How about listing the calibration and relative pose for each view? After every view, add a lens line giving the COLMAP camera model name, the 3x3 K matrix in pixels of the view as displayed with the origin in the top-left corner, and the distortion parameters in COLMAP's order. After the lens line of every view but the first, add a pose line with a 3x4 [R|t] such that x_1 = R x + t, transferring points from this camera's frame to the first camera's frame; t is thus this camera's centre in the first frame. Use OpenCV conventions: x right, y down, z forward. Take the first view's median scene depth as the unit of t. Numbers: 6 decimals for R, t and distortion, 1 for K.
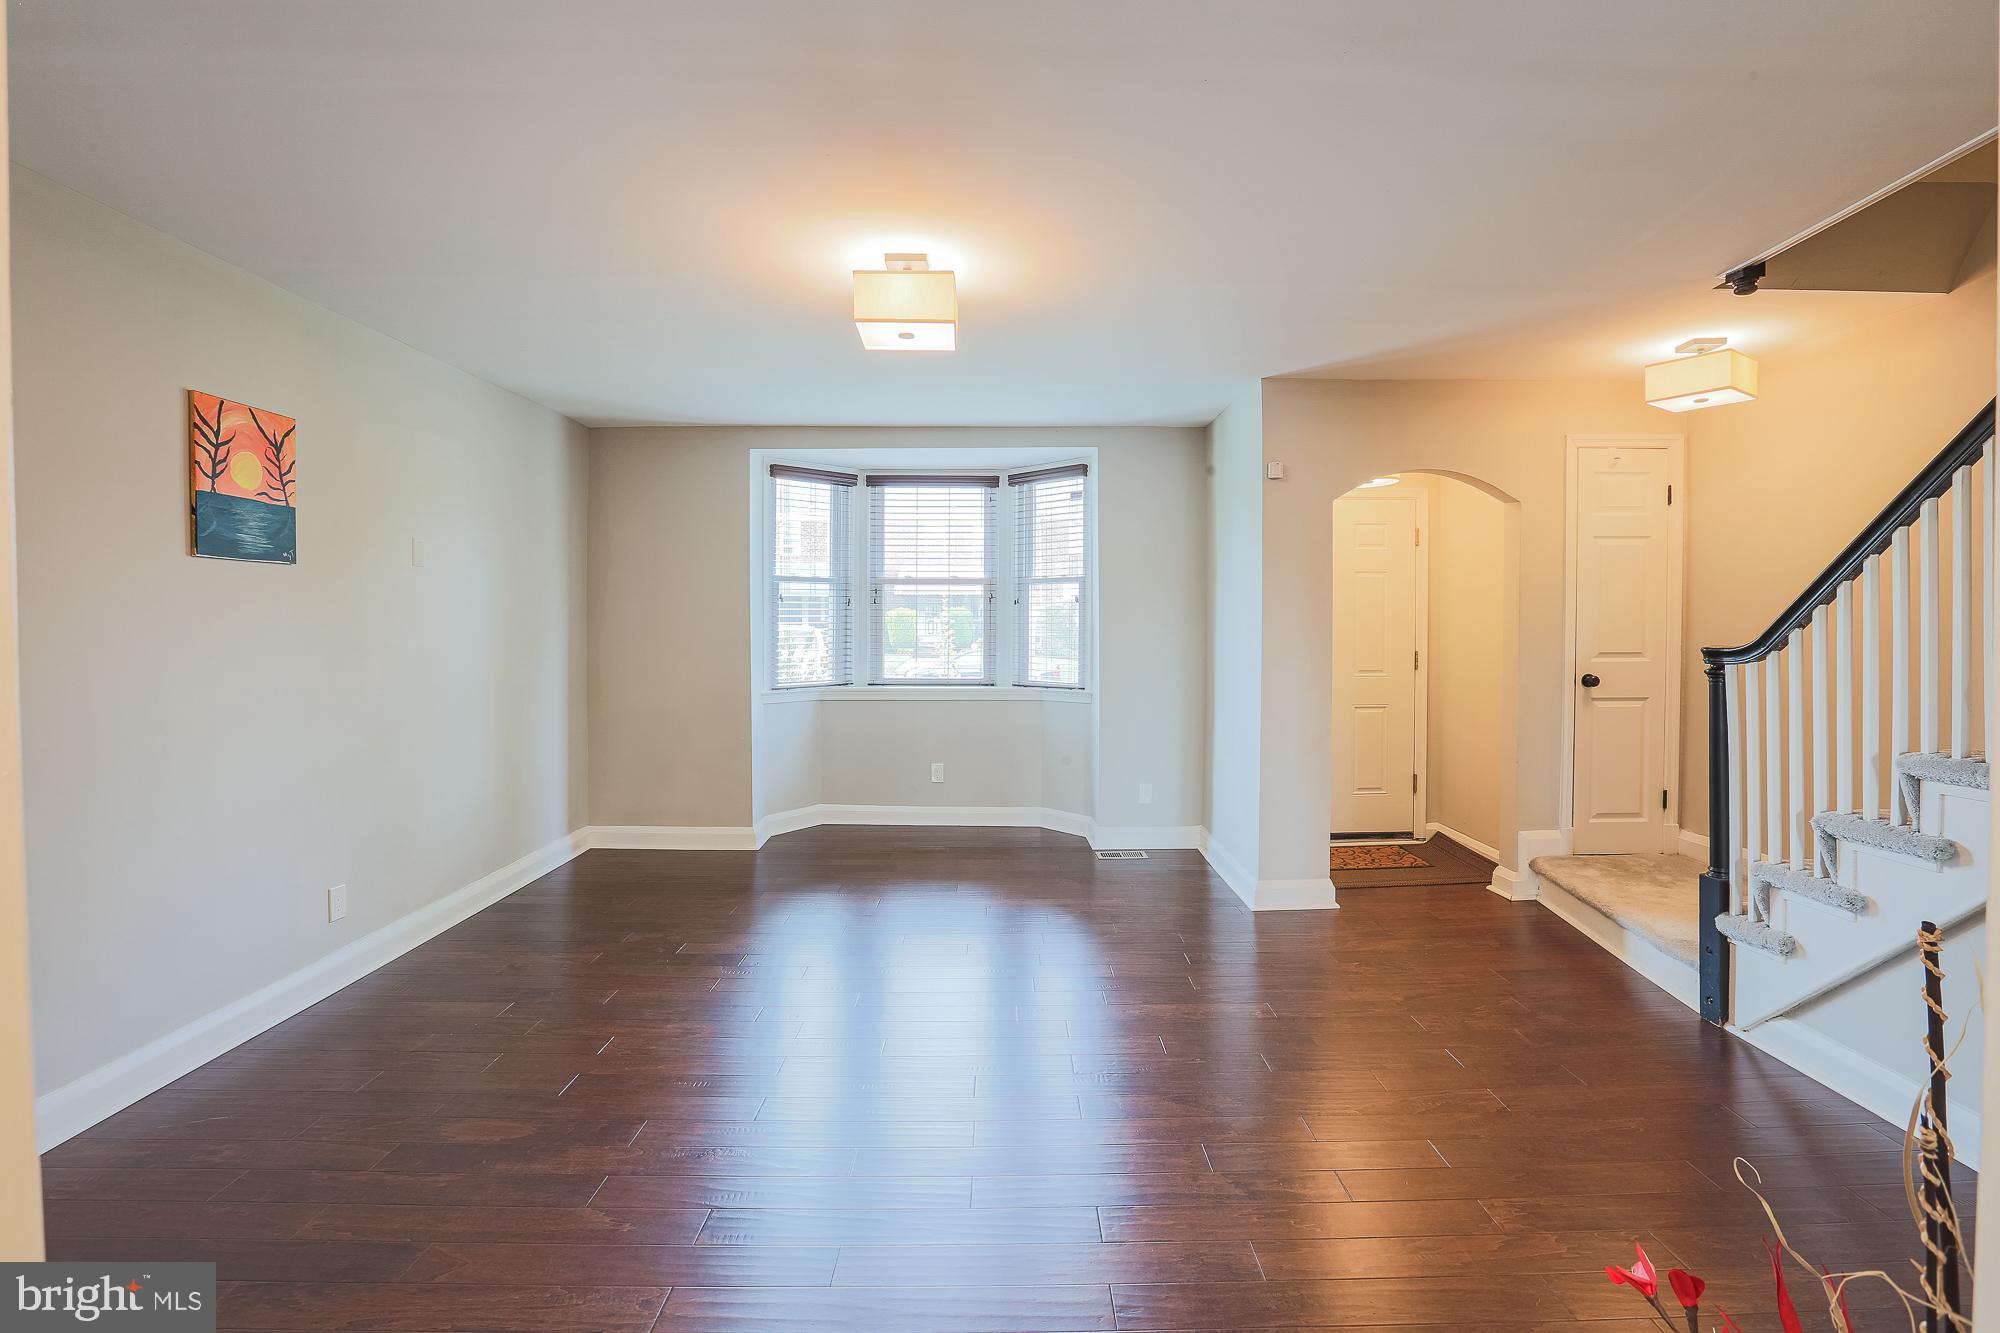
lens RADIAL K [[935.4, 0, 1003.1], [0, 935.4, 630.7], [0, 0, 1]] dist [-0.067622, 0.043483]
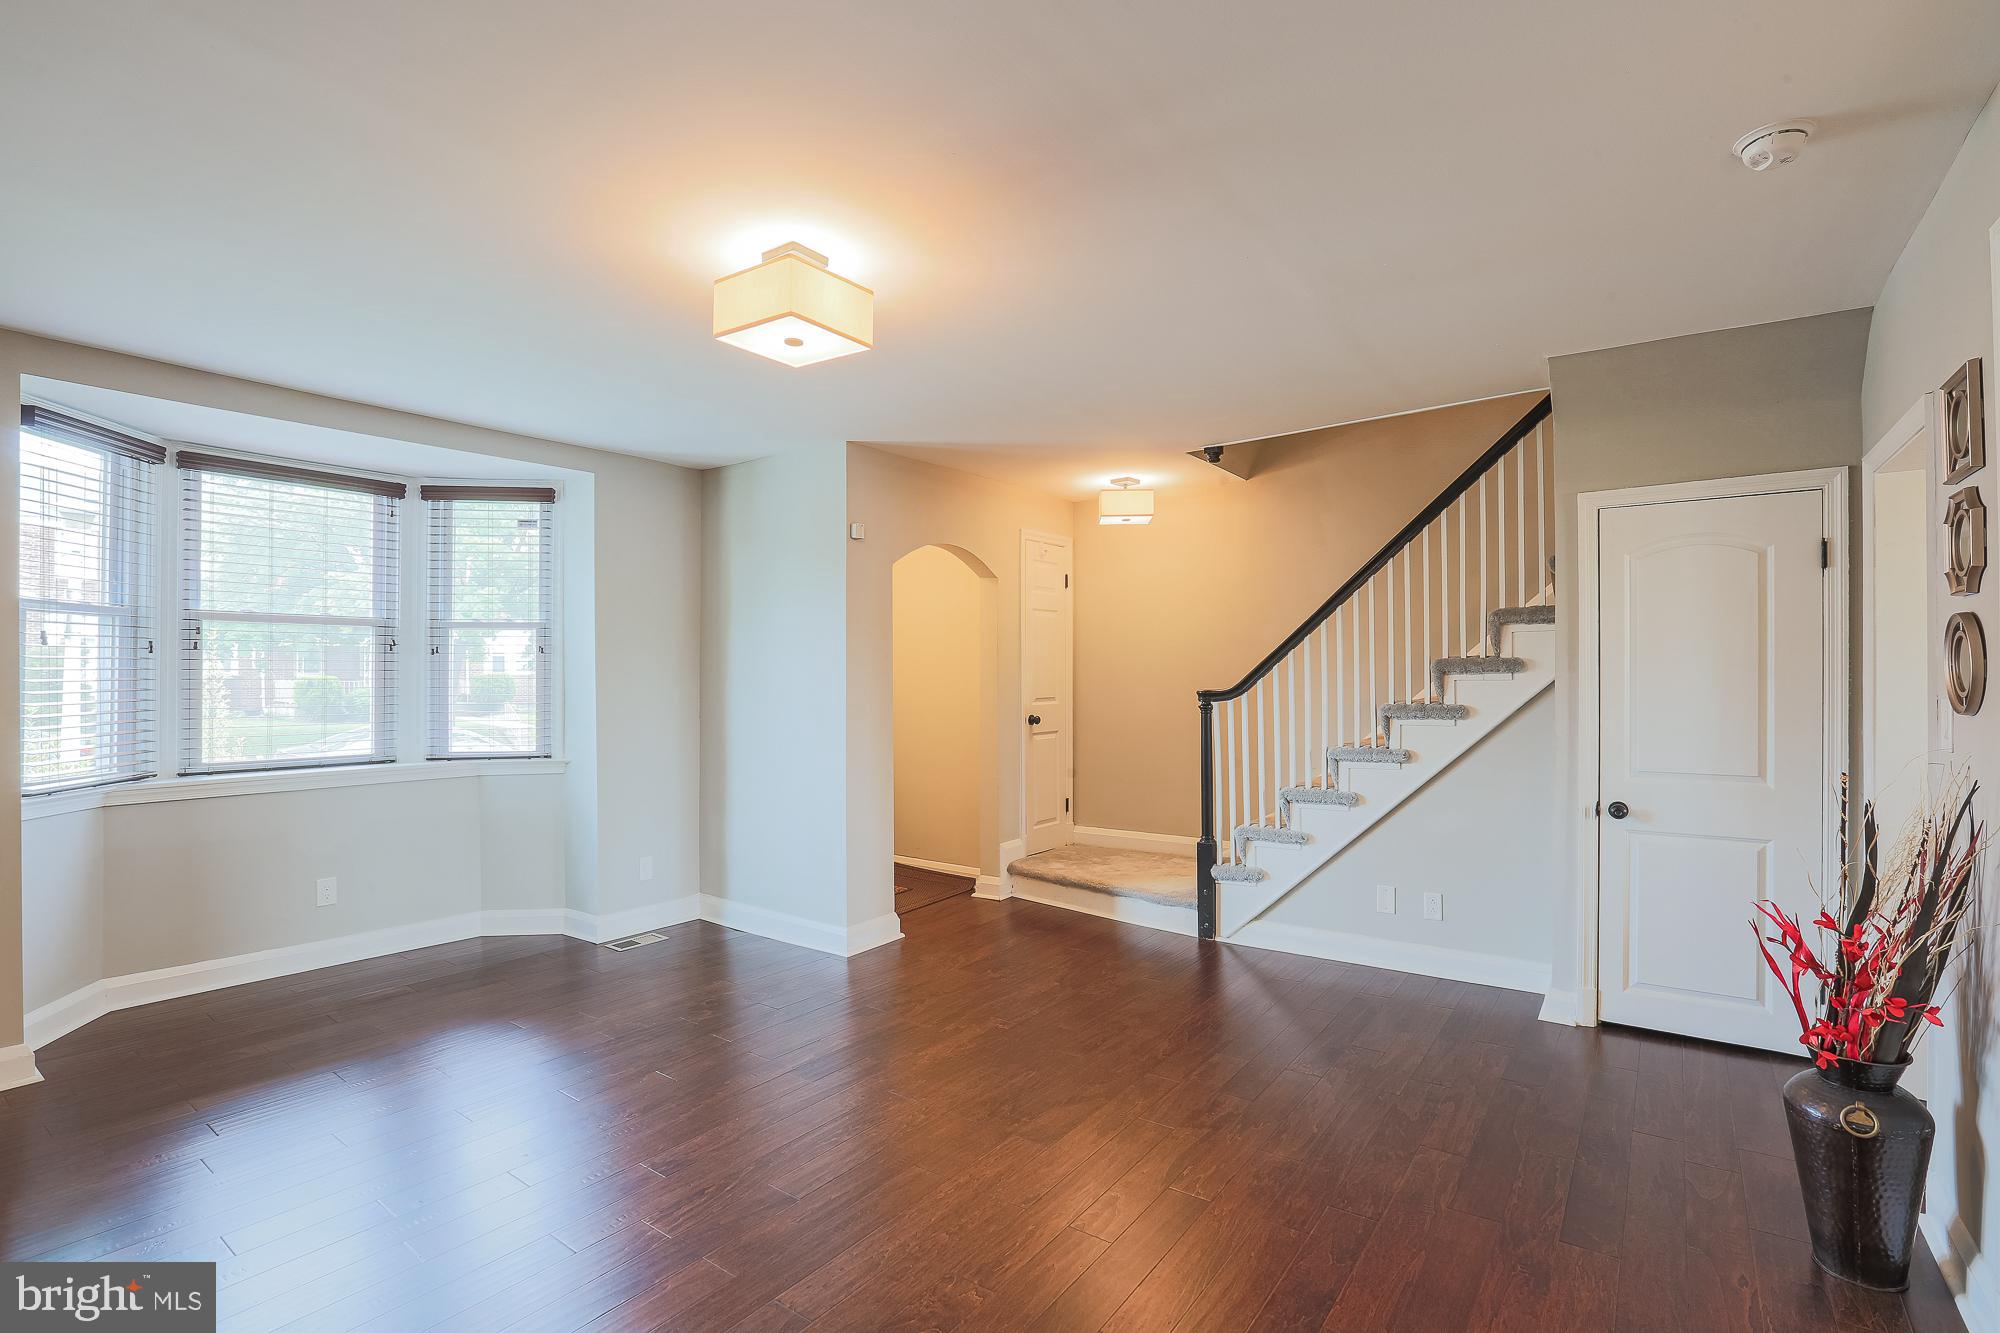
lens RADIAL K [[948.9, 0, 1026.3], [0, 948.9, 670.2], [0, 0, 1]] dist [-0.059685, 0.031342]
pose [[0.582978, 0.001312, 0.812487, -0.383900], [0.011201, 0.999891, -0.009651, -0.002634], [-0.812411, 0.014727, 0.582899, 0.185498]]
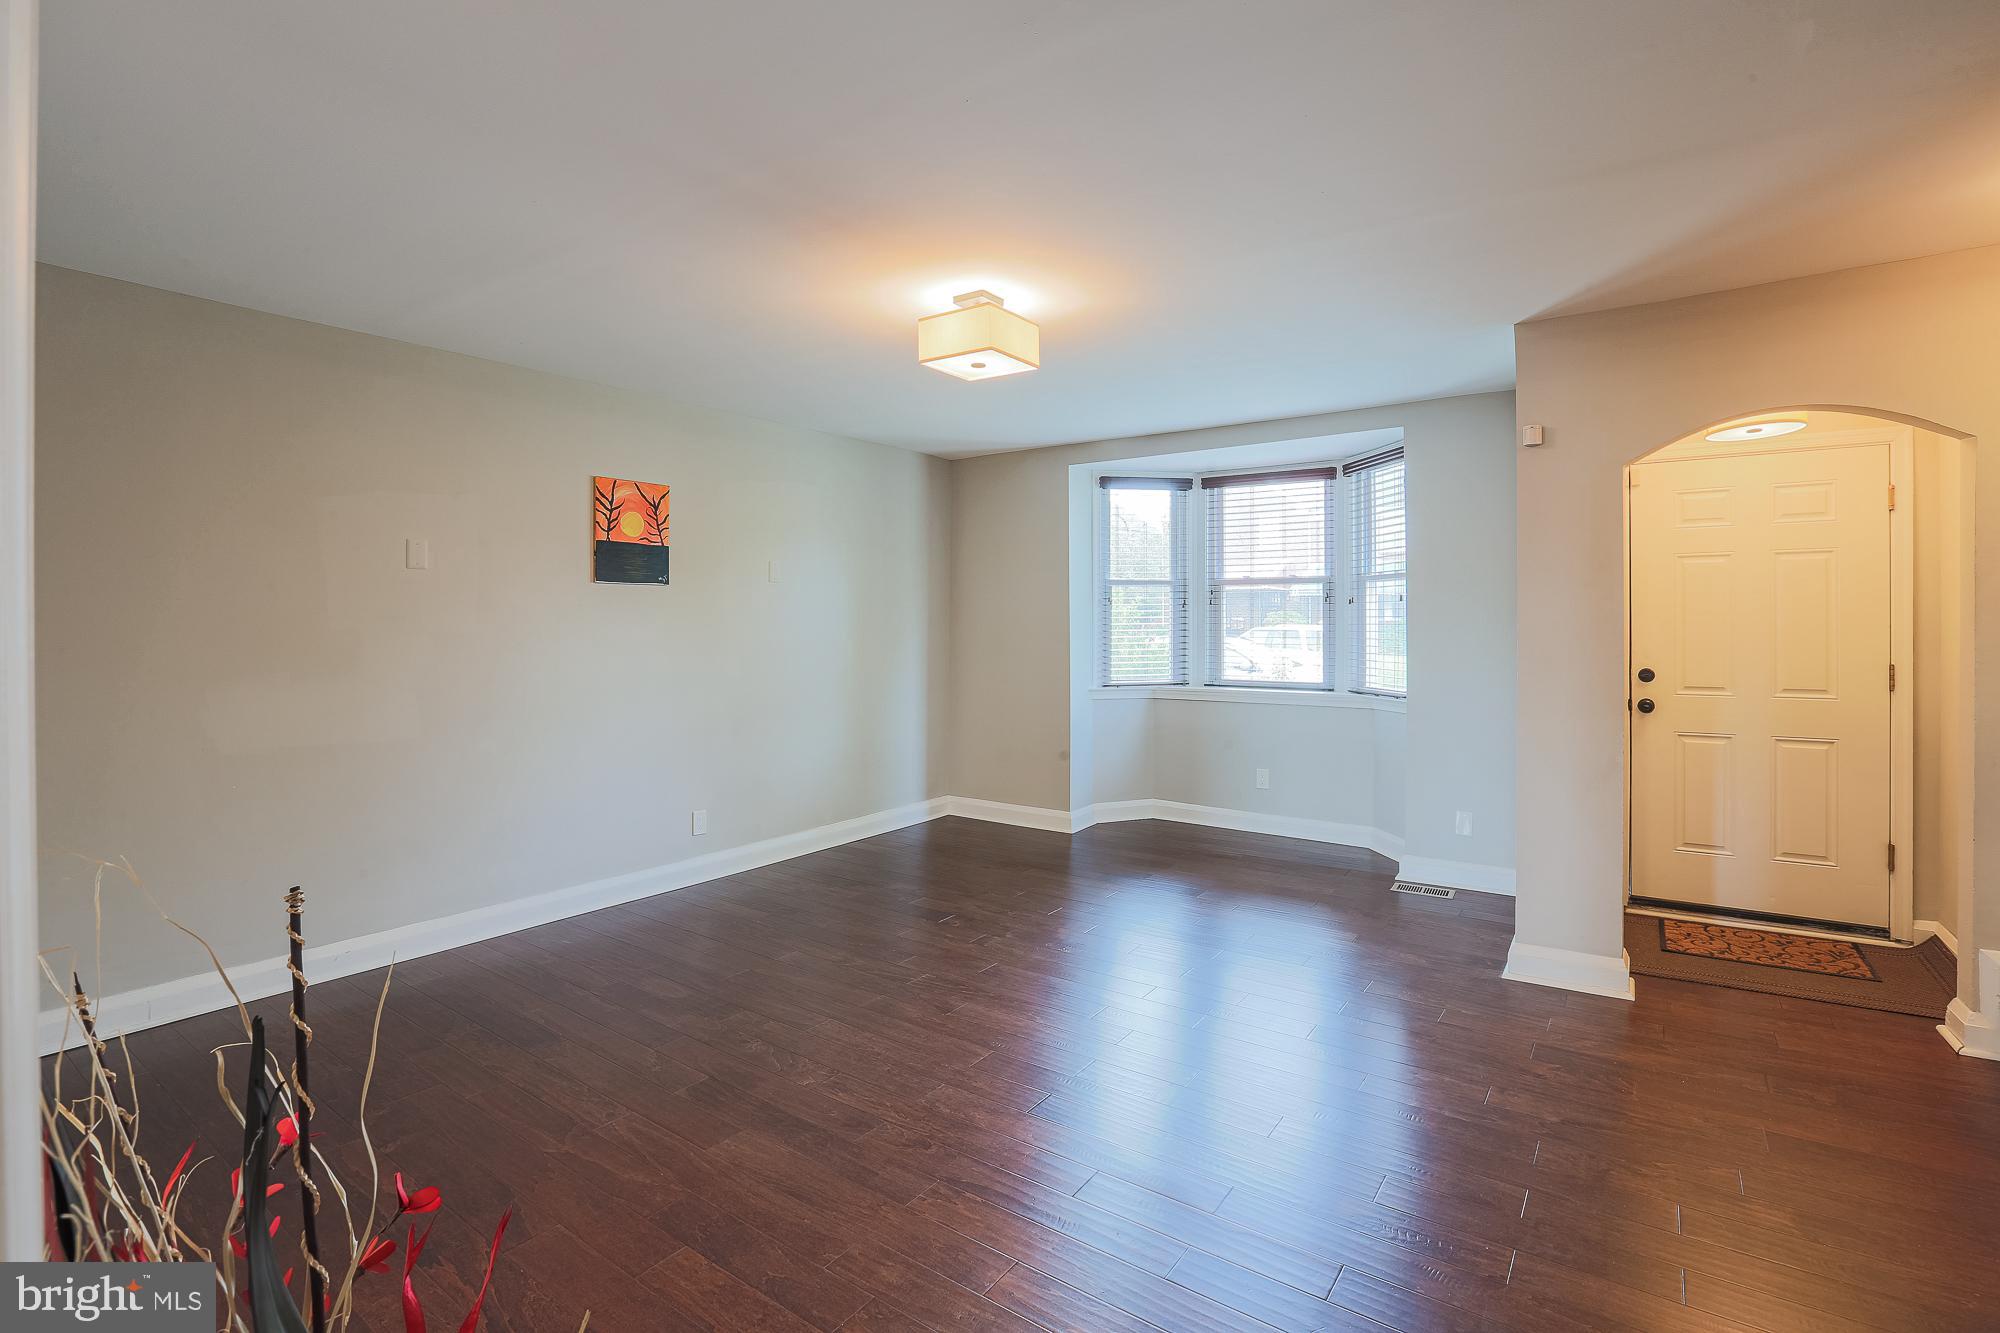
lens RADIAL K [[927.2, 0, 999.6], [0, 927.2, 604.0], [0, 0, 1]] dist [-0.057441, 0.025809]
pose [[0.806260, -0.015442, -0.591359, 0.320062], [-0.002399, 0.999566, -0.029373, -0.000021], [0.591556, 0.025101, 0.805873, 0.076159]]
